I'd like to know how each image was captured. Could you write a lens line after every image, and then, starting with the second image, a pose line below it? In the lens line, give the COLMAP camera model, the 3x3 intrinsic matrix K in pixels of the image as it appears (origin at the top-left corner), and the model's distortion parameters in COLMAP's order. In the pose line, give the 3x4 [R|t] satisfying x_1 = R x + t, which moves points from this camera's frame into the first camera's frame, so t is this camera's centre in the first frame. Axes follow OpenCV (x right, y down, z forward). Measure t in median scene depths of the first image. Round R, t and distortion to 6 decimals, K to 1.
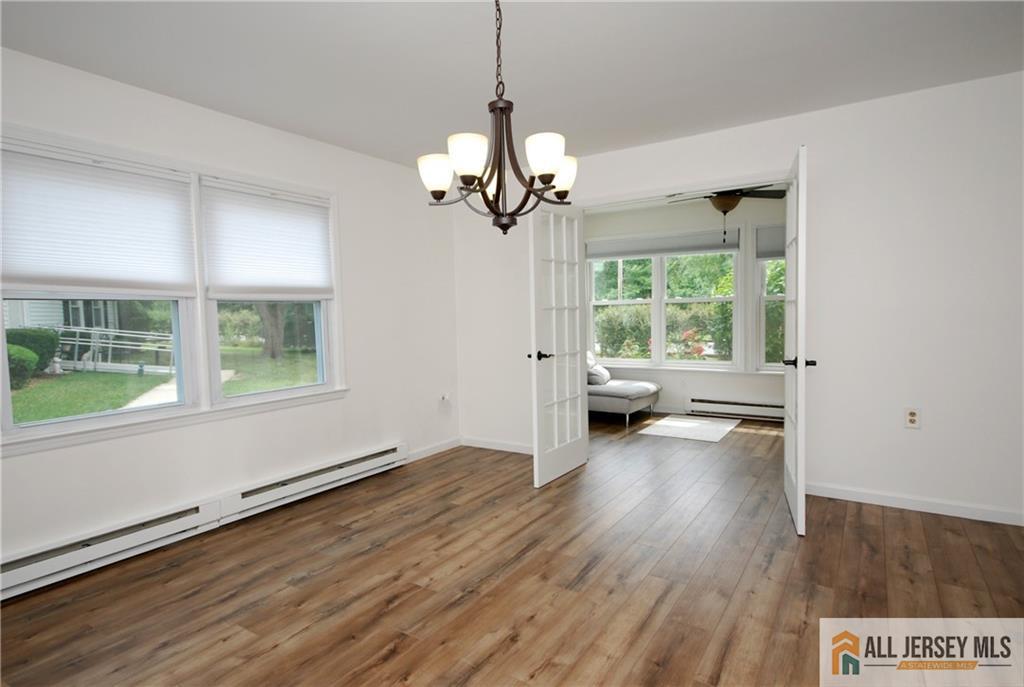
lens RADIAL K [[530.1, 0, 541.5], [0, 530.1, 341.3], [0, 0, 1]] dist [0.014115, 0.000599]
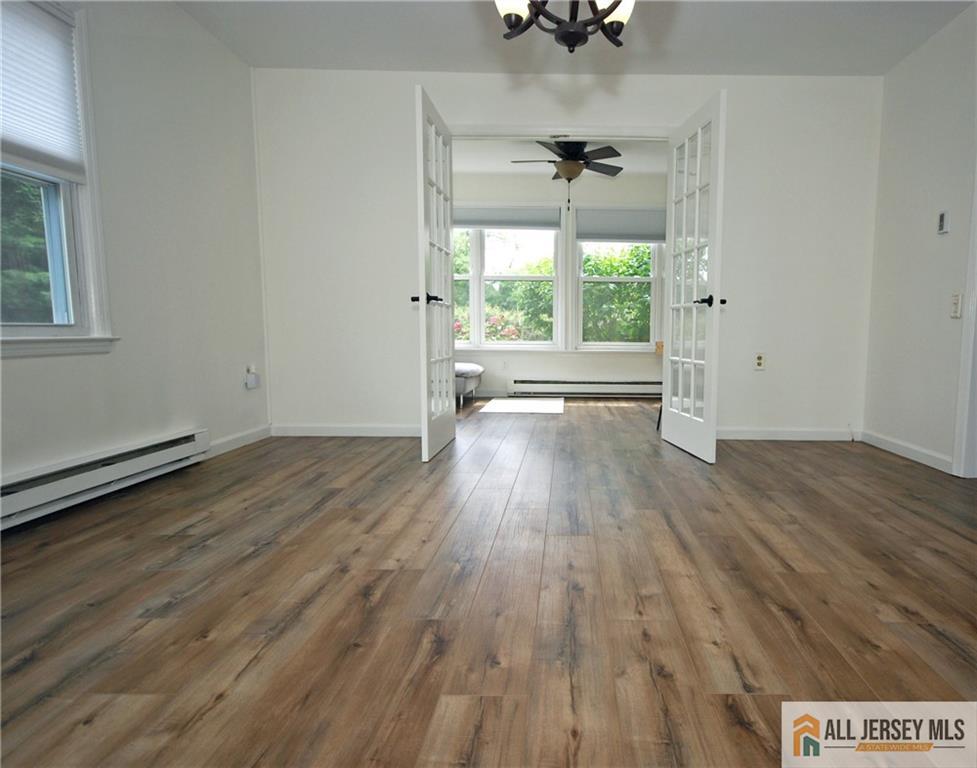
lens RADIAL K [[536.9, 0, 568.7], [0, 536.9, 381.6], [0, 0, 1]] dist [0.021757, -0.010047]
pose [[0.850839, -0.026983, 0.524734, -0.348870], [0.005804, 0.999102, 0.041964, 0.163559], [-0.525395, -0.032659, 0.850232, 0.251313]]
